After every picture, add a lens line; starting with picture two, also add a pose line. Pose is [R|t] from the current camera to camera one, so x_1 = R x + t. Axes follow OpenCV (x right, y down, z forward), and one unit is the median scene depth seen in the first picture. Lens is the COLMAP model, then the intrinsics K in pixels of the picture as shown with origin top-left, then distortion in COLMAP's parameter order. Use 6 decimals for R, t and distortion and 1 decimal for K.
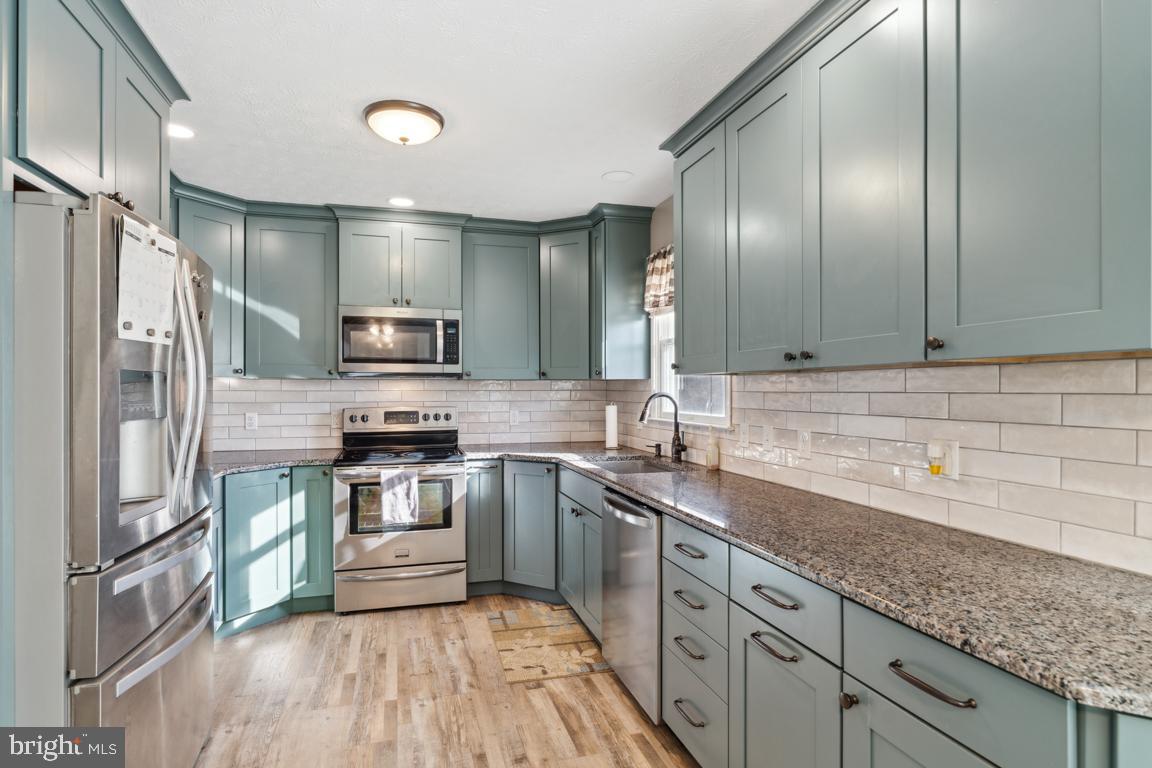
lens RADIAL K [[598.7, 0, 570.2], [0, 598.7, 393.0], [0, 0, 1]] dist [-0.009705, -0.000482]
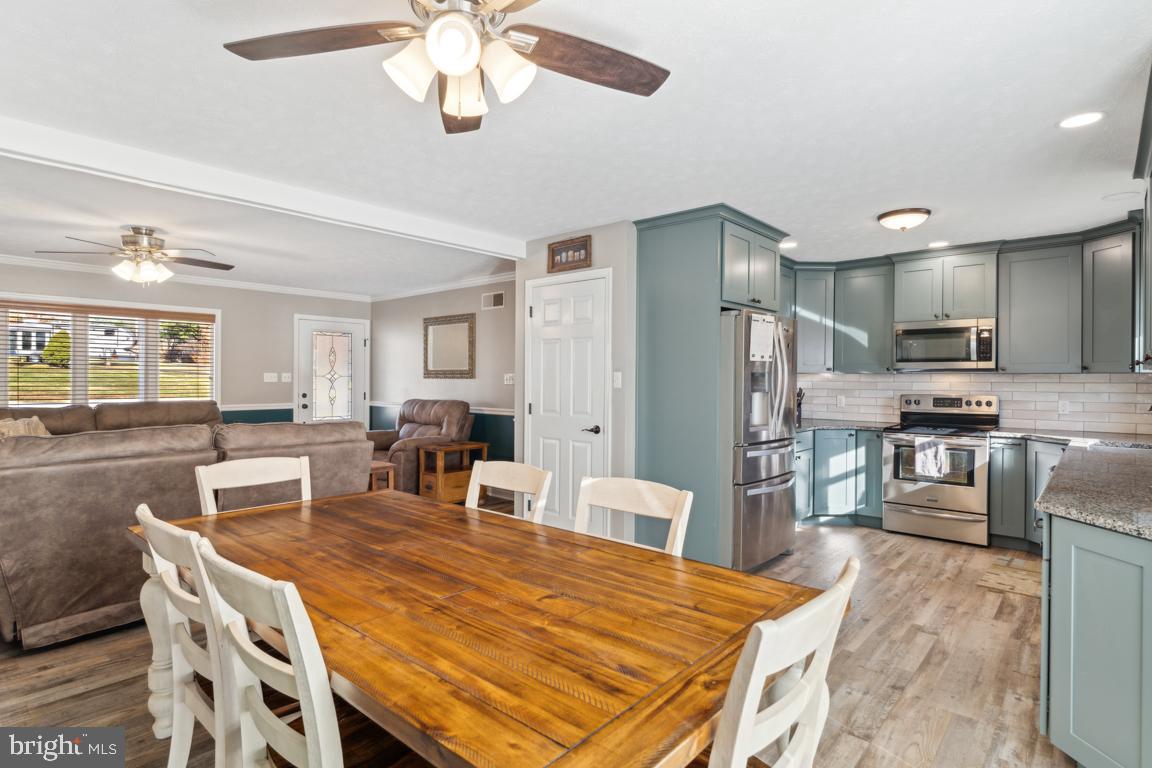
lens RADIAL K [[598.7, 0, 573.5], [0, 598.7, 384.4], [0, 0, 1]] dist [-0.009705, -0.000482]
pose [[0.534569, 0.010618, -0.845058, 0.450107], [-0.010831, 0.999925, 0.005712, 0.003215], [0.845055, 0.006100, 0.534644, -0.457730]]
